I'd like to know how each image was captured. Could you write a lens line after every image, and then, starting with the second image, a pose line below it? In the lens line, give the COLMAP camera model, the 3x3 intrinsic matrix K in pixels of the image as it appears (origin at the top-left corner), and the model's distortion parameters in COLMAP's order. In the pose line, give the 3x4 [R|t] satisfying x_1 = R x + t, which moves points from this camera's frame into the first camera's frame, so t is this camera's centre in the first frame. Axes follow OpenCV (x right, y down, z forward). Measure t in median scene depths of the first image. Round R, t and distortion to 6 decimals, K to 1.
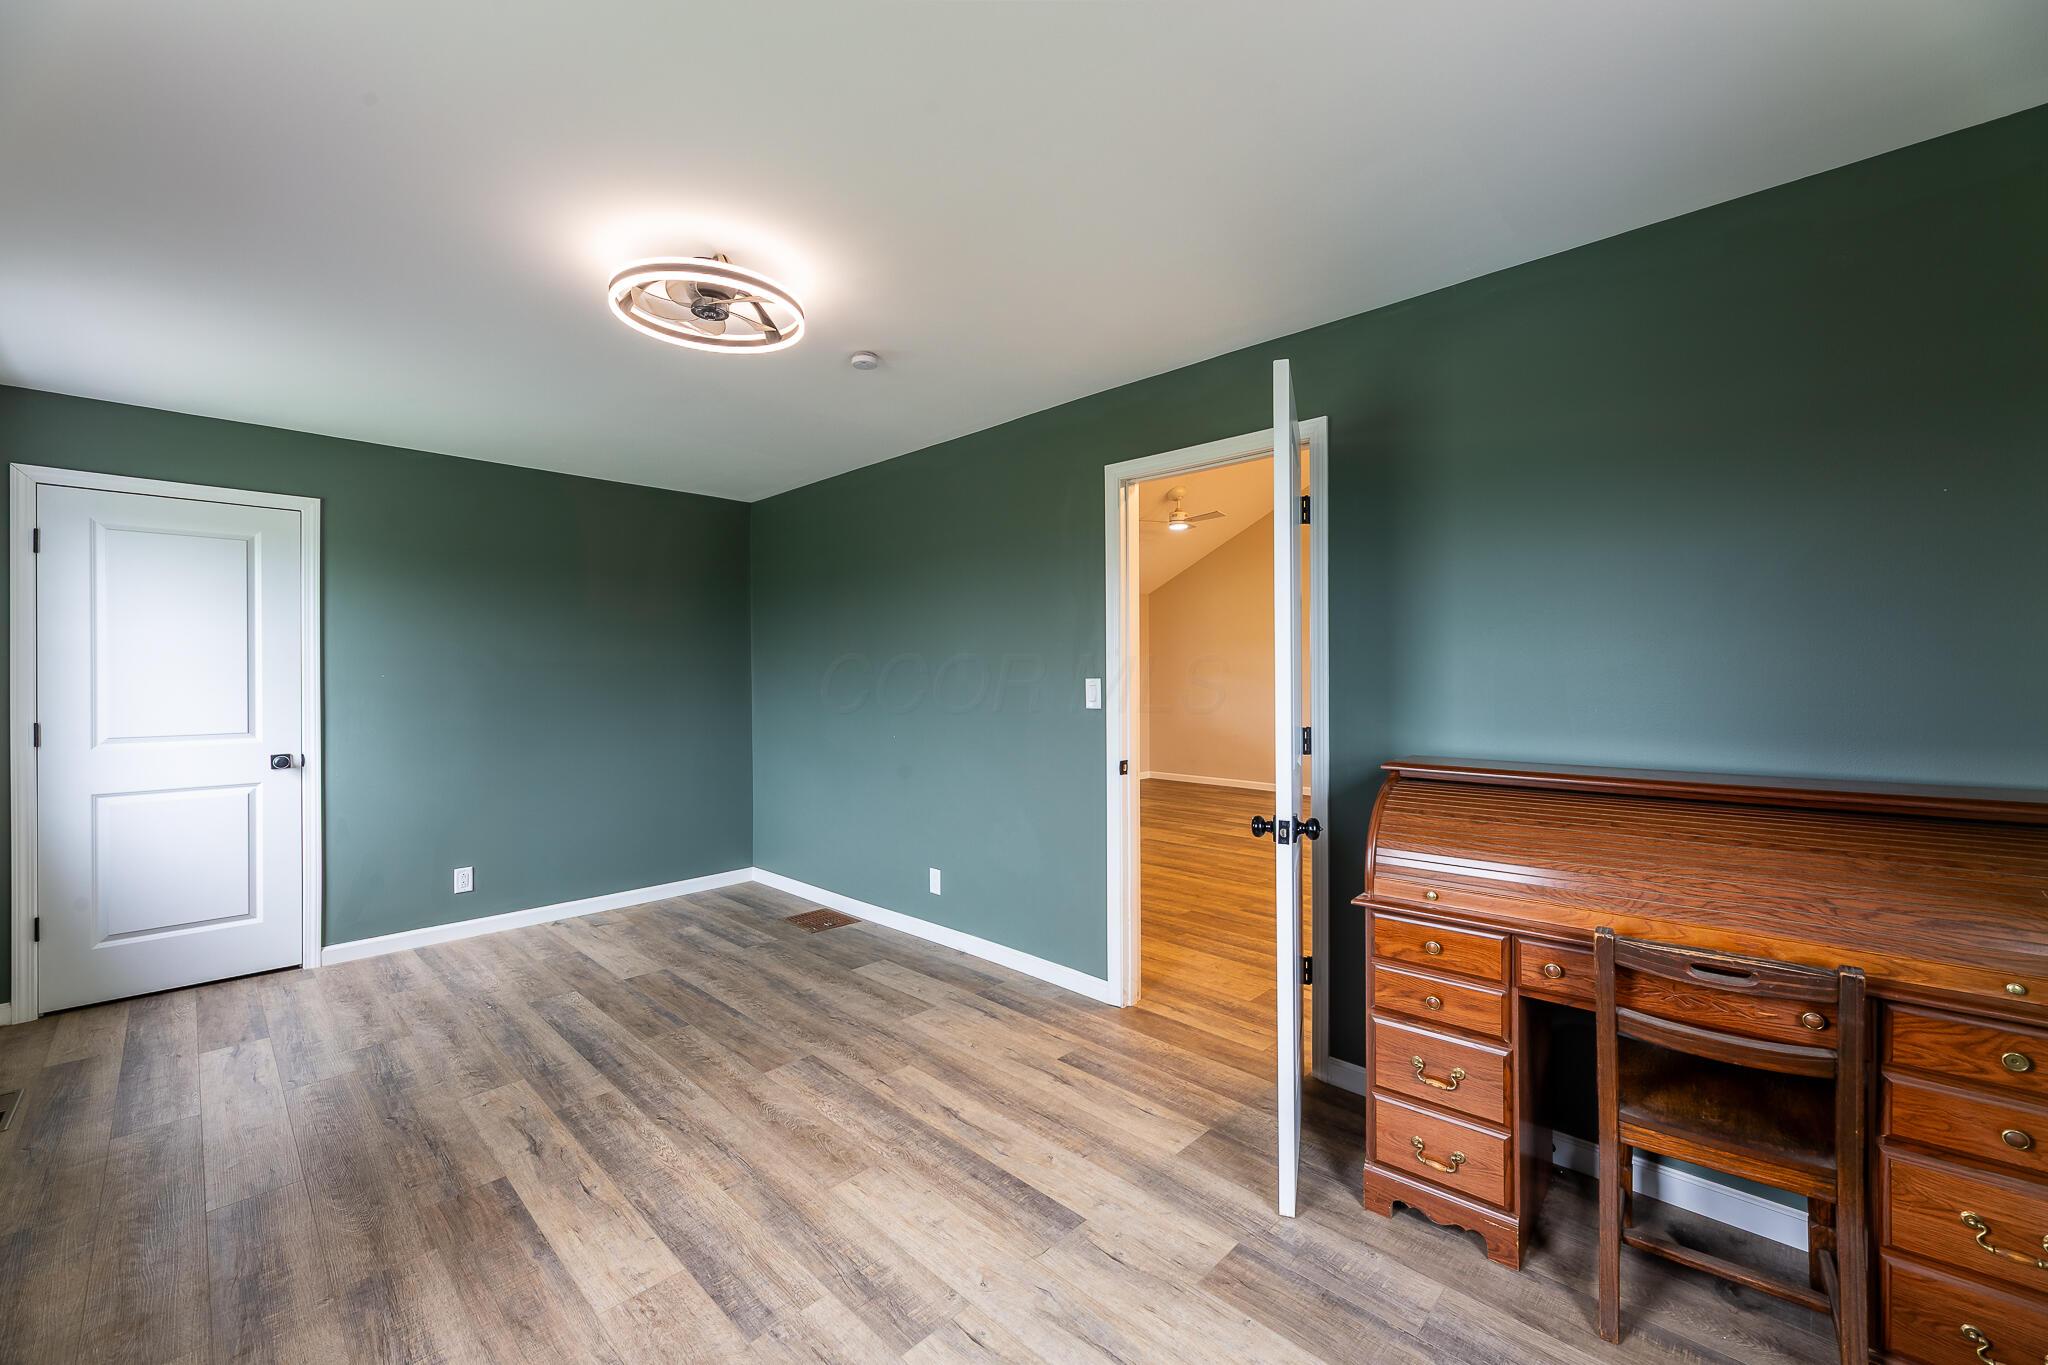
lens RADIAL K [[820.6, 0, 1022.7], [0, 820.6, 672.5], [0, 0, 1]] dist [-0.000860, -0.000272]
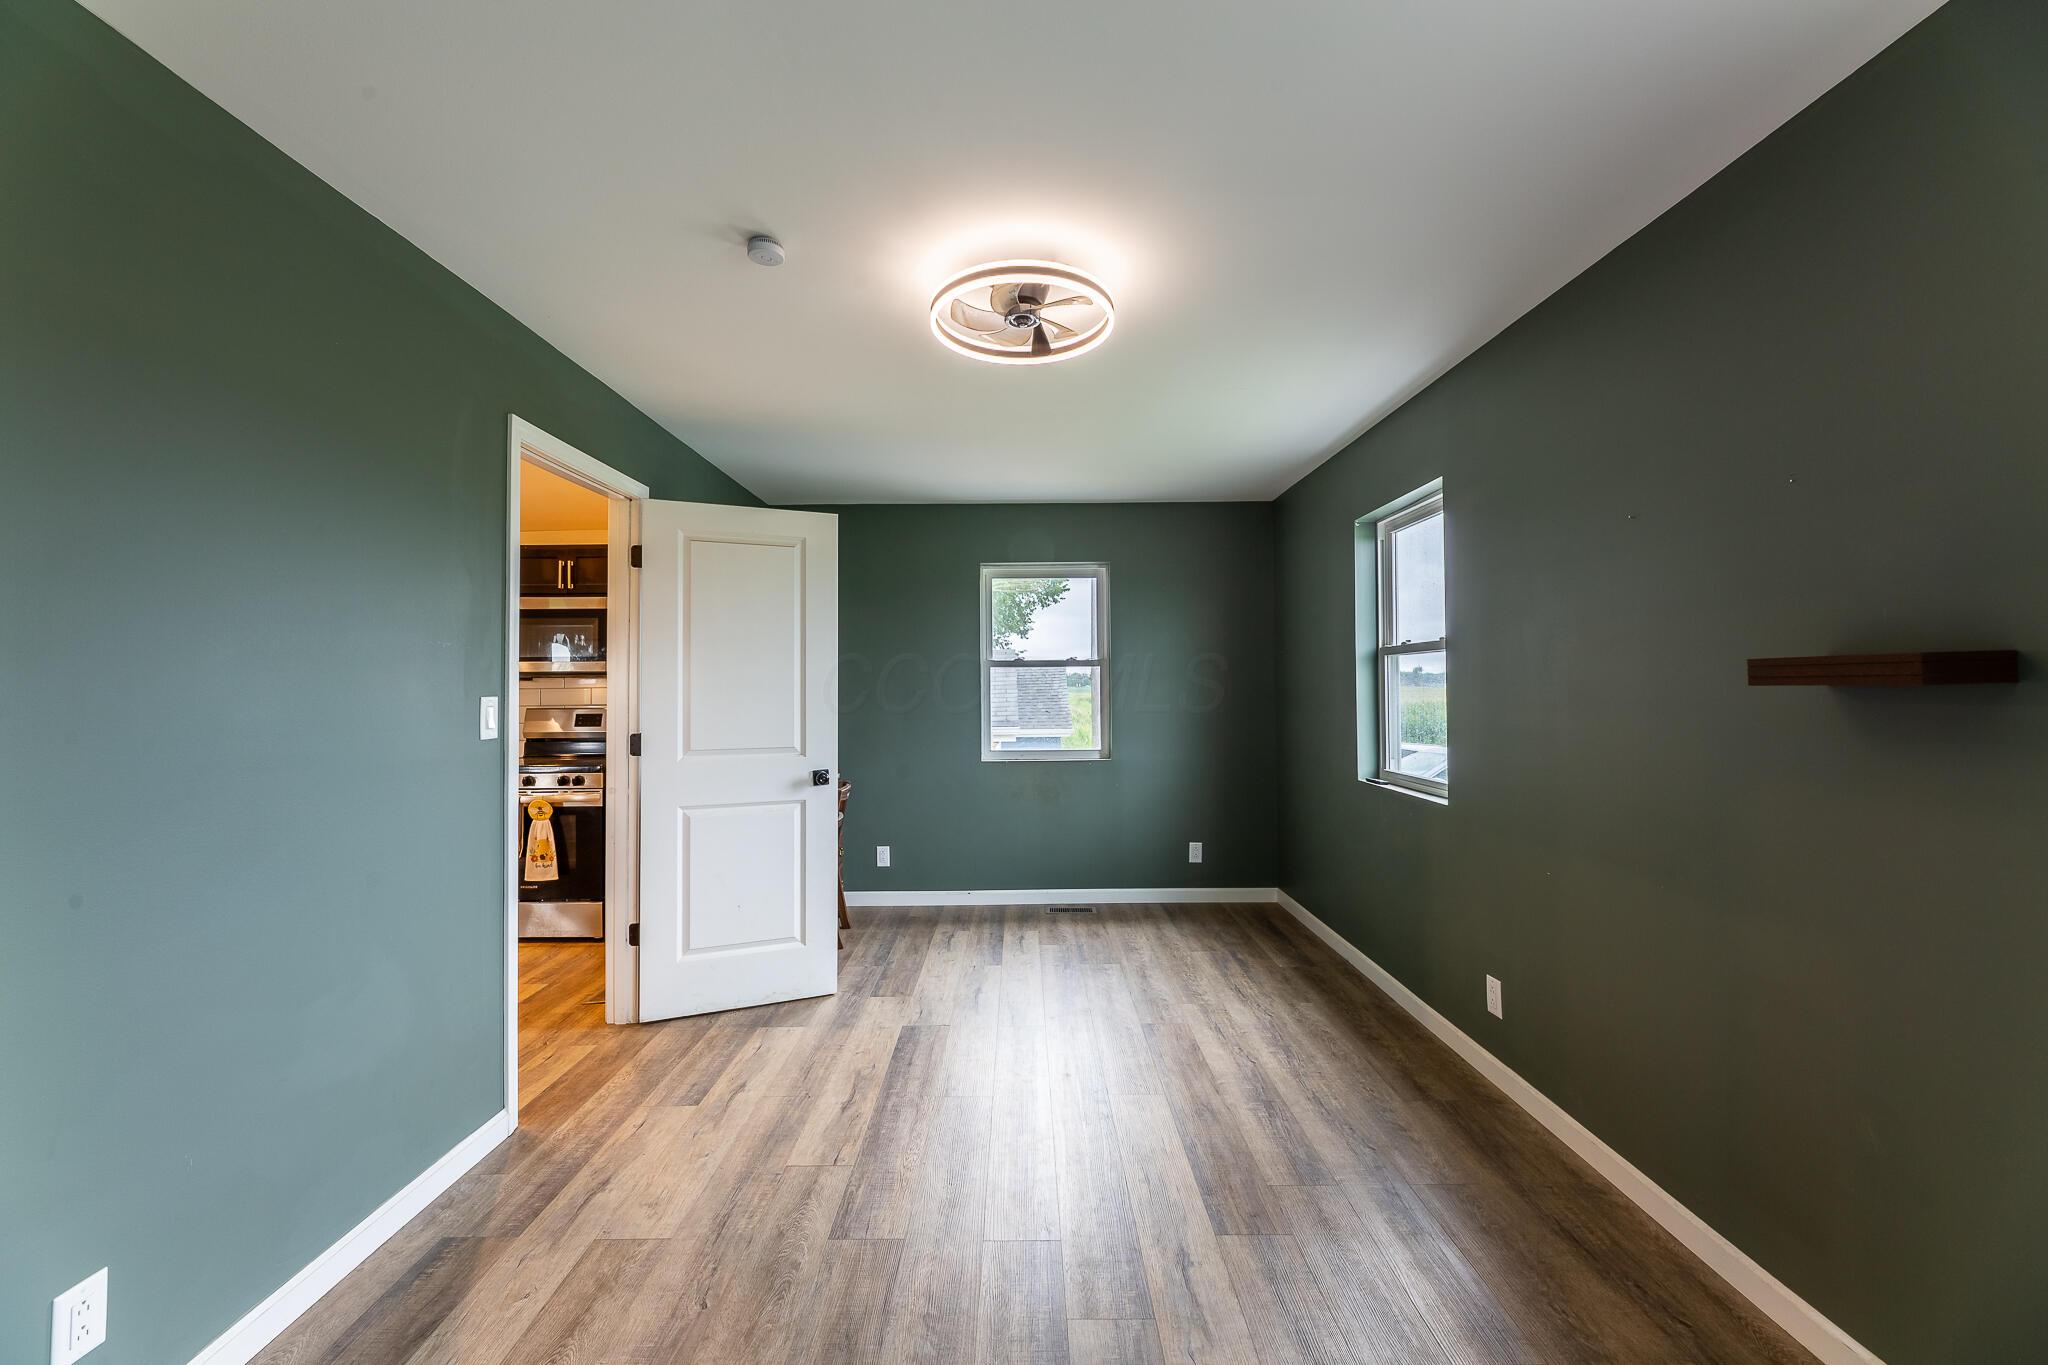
lens RADIAL K [[820.6, 0, 1022.7], [0, 820.6, 672.5], [0, 0, 1]] dist [-0.000860, -0.000272]
pose [[-0.701802, 0.022273, 0.712024, -0.971695], [0.009654, 0.999717, -0.021757, 0.007115], [-0.712306, -0.008395, -0.701818, 1.527456]]
